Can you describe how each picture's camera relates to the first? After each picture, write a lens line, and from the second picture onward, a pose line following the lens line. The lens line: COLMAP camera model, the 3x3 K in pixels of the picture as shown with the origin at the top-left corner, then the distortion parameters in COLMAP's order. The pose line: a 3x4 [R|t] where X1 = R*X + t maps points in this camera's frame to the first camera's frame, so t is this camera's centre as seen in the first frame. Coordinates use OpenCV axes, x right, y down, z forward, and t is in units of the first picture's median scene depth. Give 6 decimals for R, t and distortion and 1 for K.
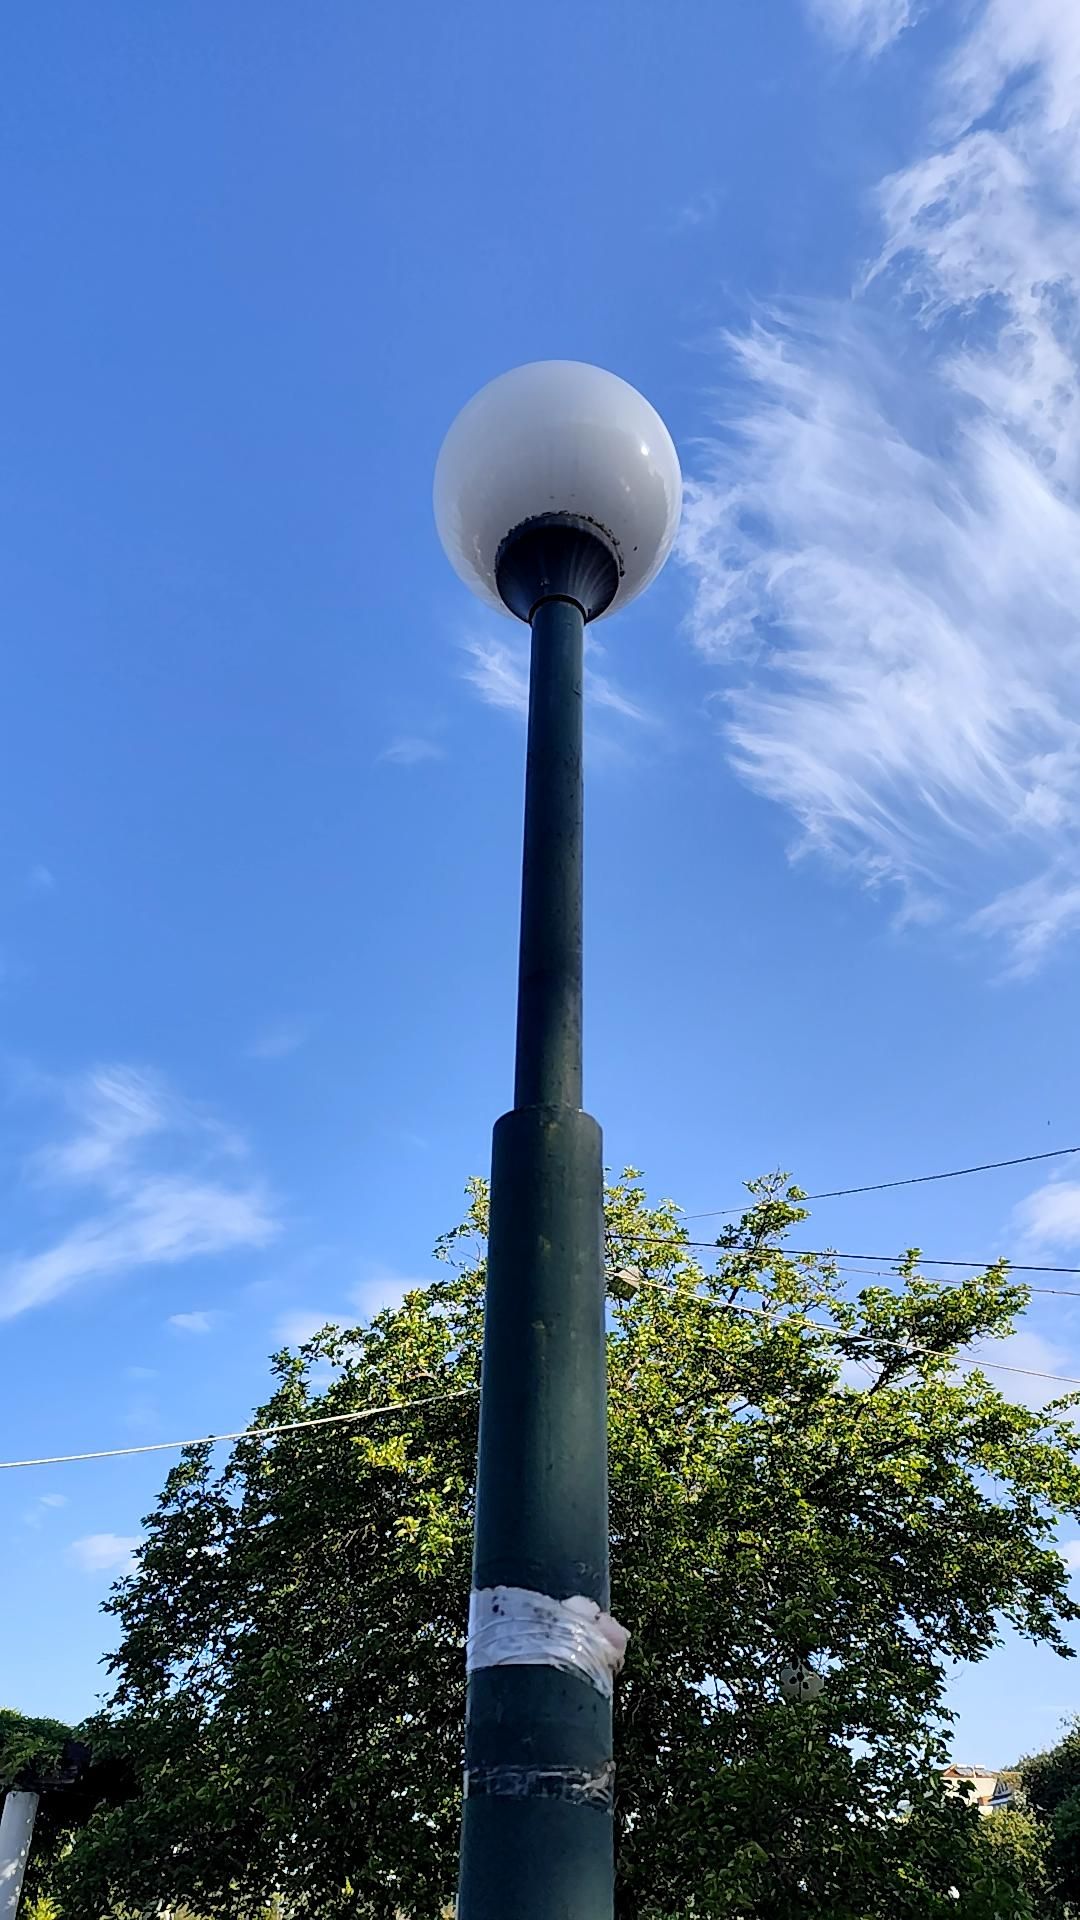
lens RADIAL K [[1286.7, 0, 536.7], [0, 1286.7, 991.0], [0, 0, 1]] dist [0.054748, -0.044194]
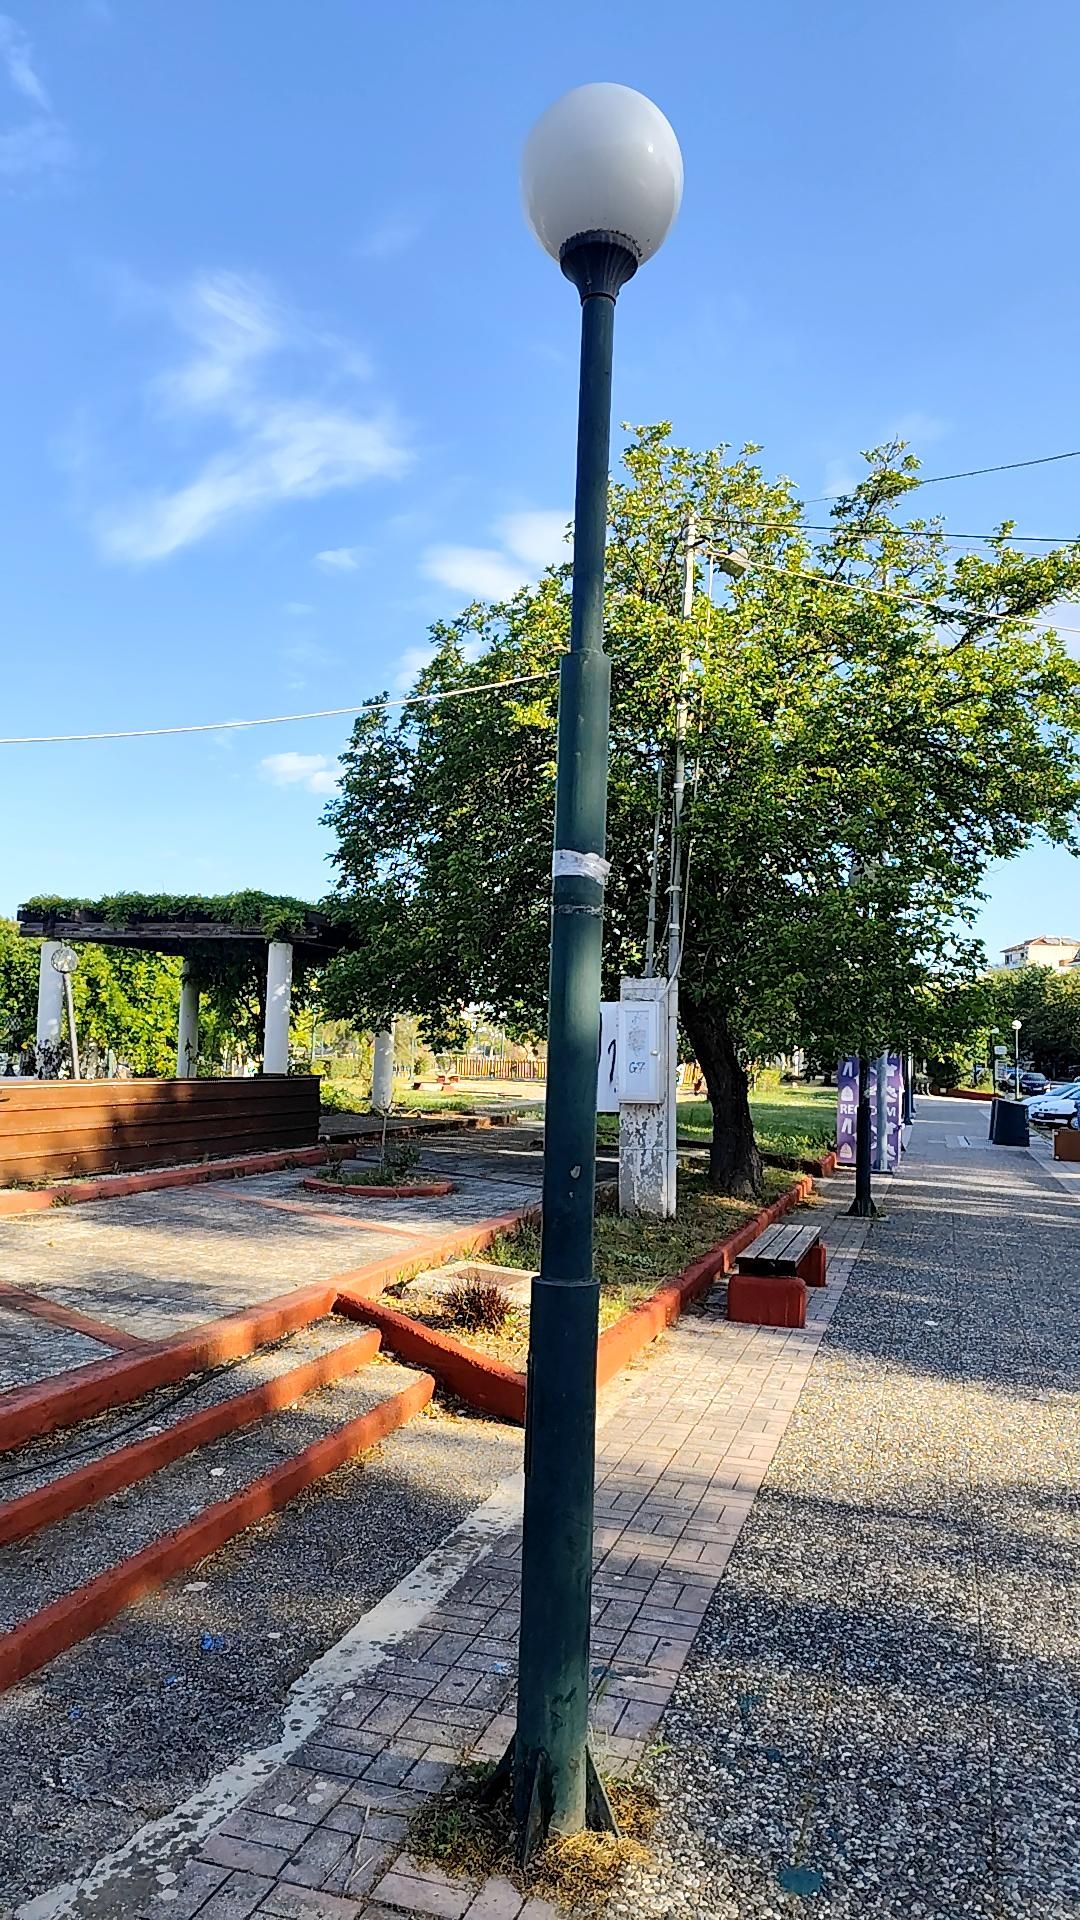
lens RADIAL K [[1286.7, 0, 536.7], [0, 1286.7, 991.0], [0, 0, 1]] dist [0.054748, -0.044194]
pose [[0.993983, 0.012278, -0.108846, 0.020985], [0.049314, 0.837136, 0.544768, -0.072638], [0.097807, -0.546858, 0.831493, -0.133297]]
